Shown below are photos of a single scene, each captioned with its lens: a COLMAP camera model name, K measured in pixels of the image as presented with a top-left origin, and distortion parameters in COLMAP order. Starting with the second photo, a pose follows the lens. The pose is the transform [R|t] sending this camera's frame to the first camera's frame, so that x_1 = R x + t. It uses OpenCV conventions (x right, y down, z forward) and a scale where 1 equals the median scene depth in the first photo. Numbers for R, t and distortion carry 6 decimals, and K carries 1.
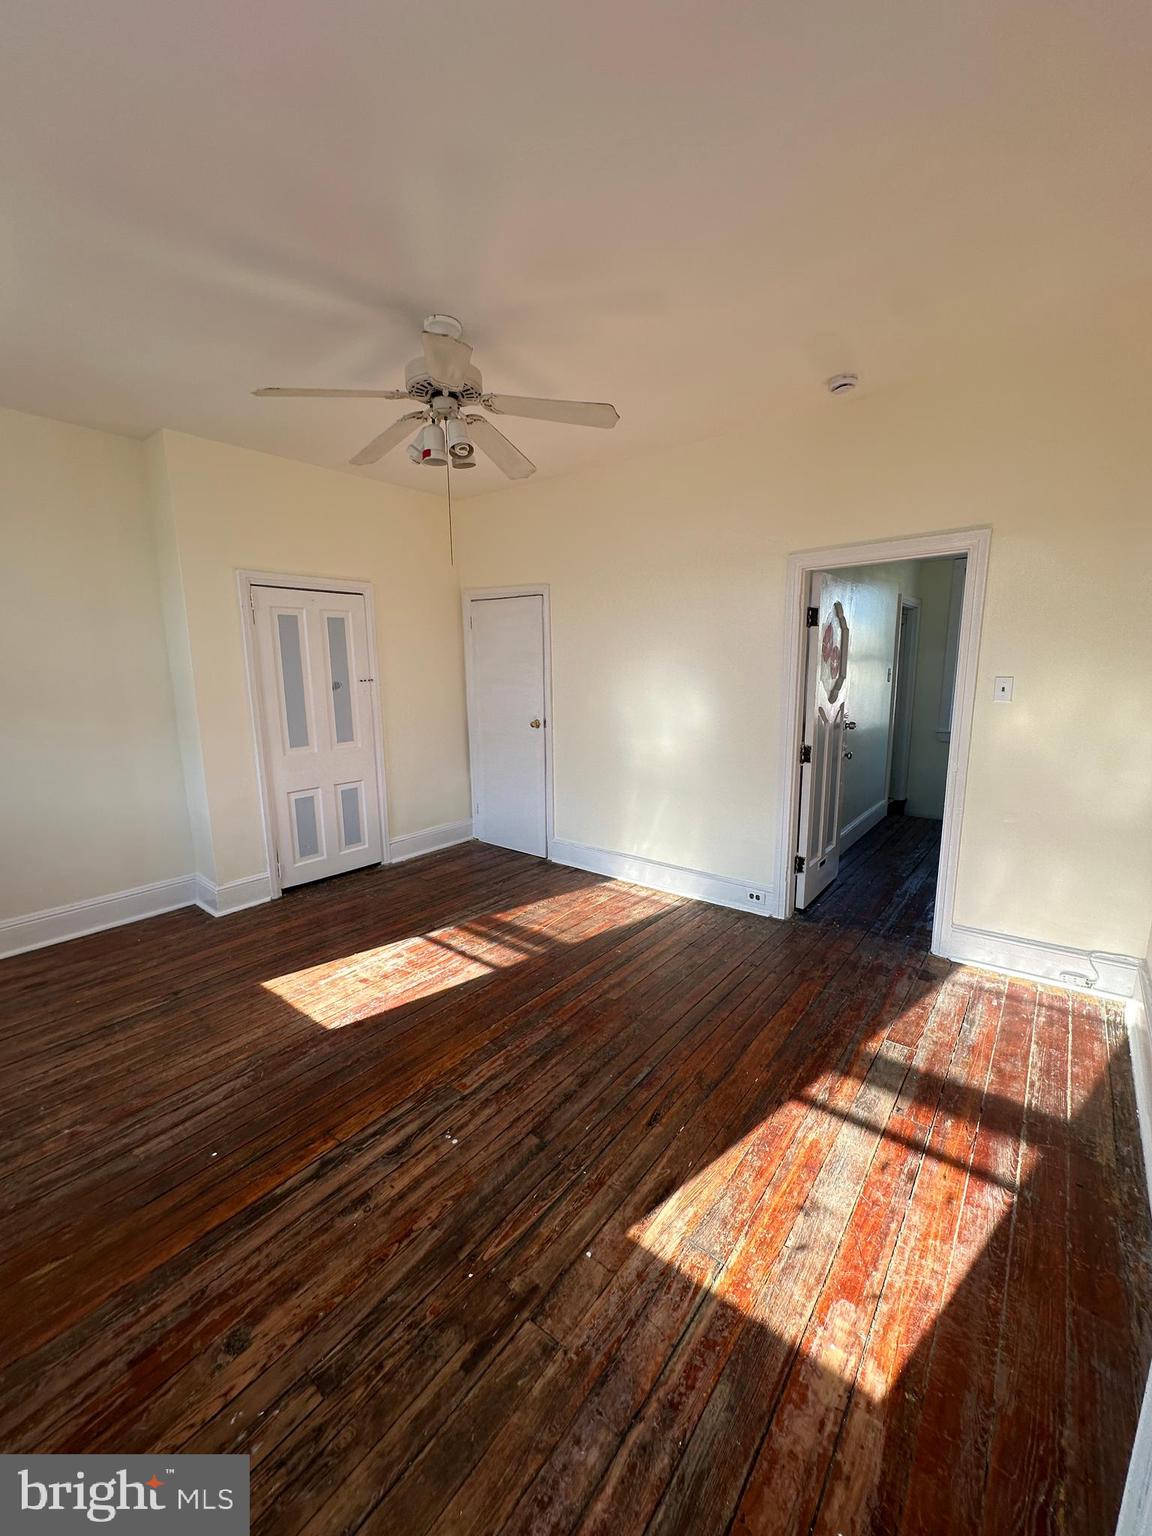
lens RADIAL K [[612.9, 0, 569.1], [0, 612.9, 768.4], [0, 0, 1]] dist [0.000374, -0.000689]
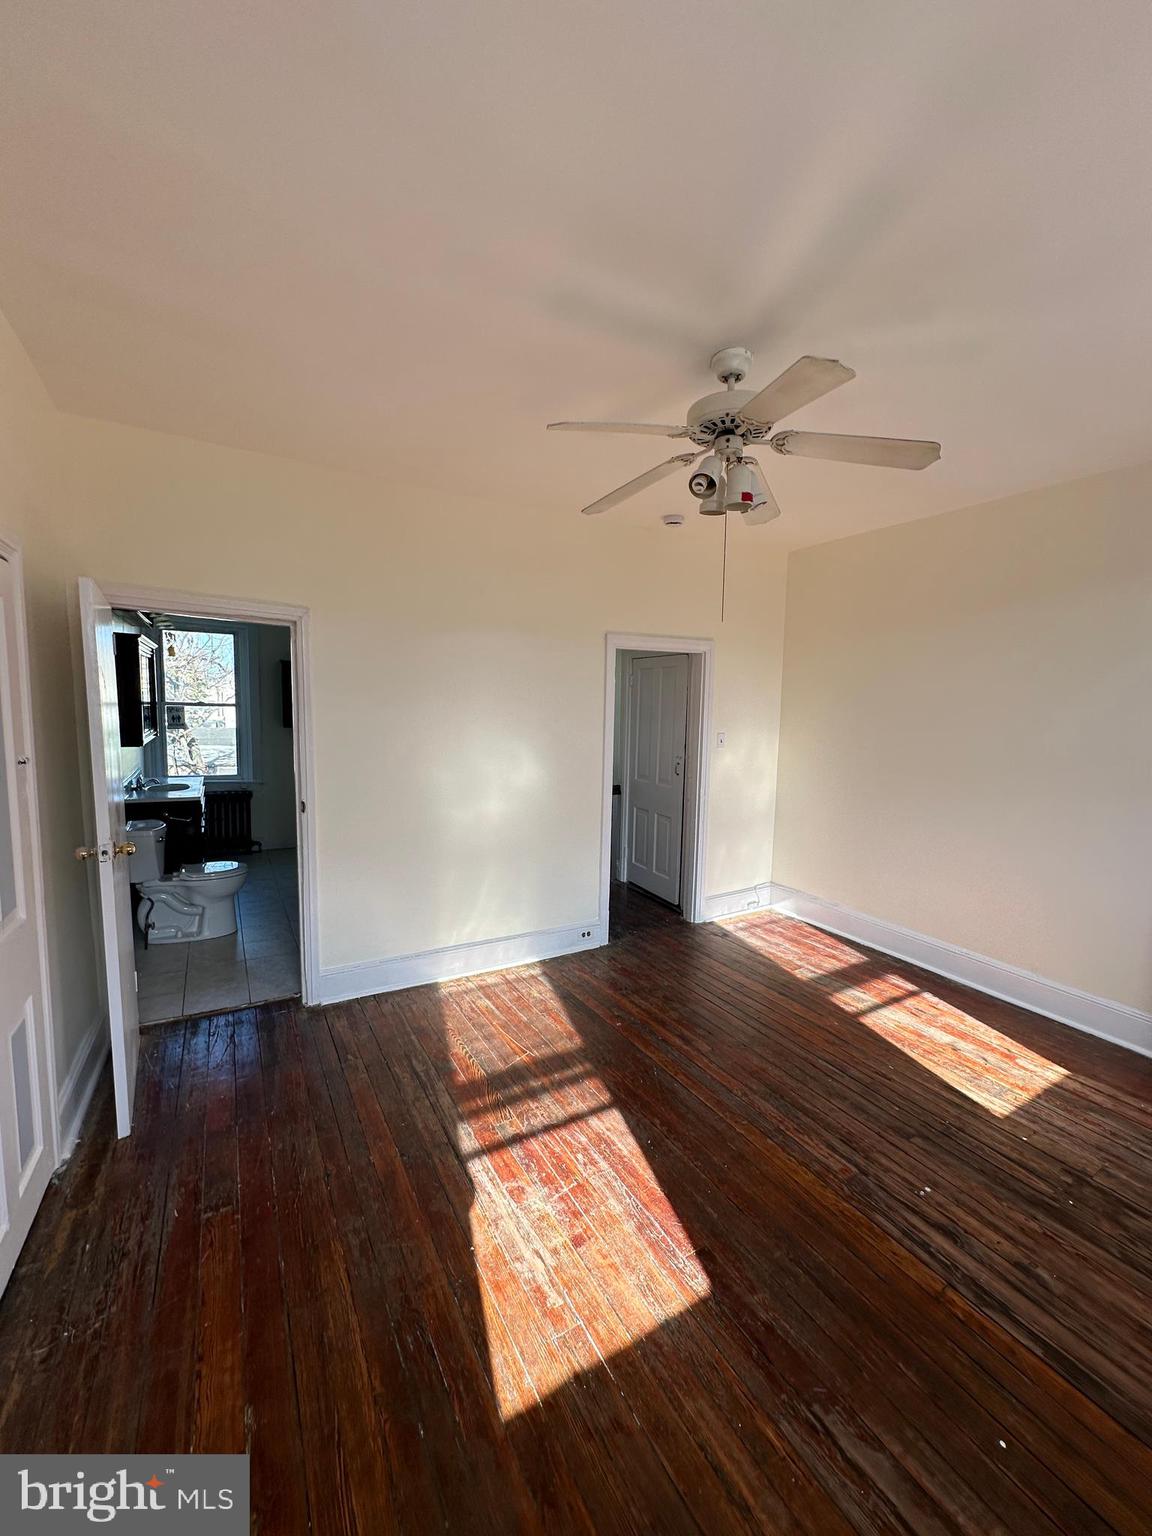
lens RADIAL K [[612.9, 0, 577.6], [0, 612.9, 767.6], [0, 0, 1]] dist [0.000374, -0.000689]
pose [[0.358866, -0.069827, 0.930773, -1.099500], [0.141380, 0.989759, 0.019742, -0.172417], [-0.922619, 0.124508, 0.365063, 0.899144]]
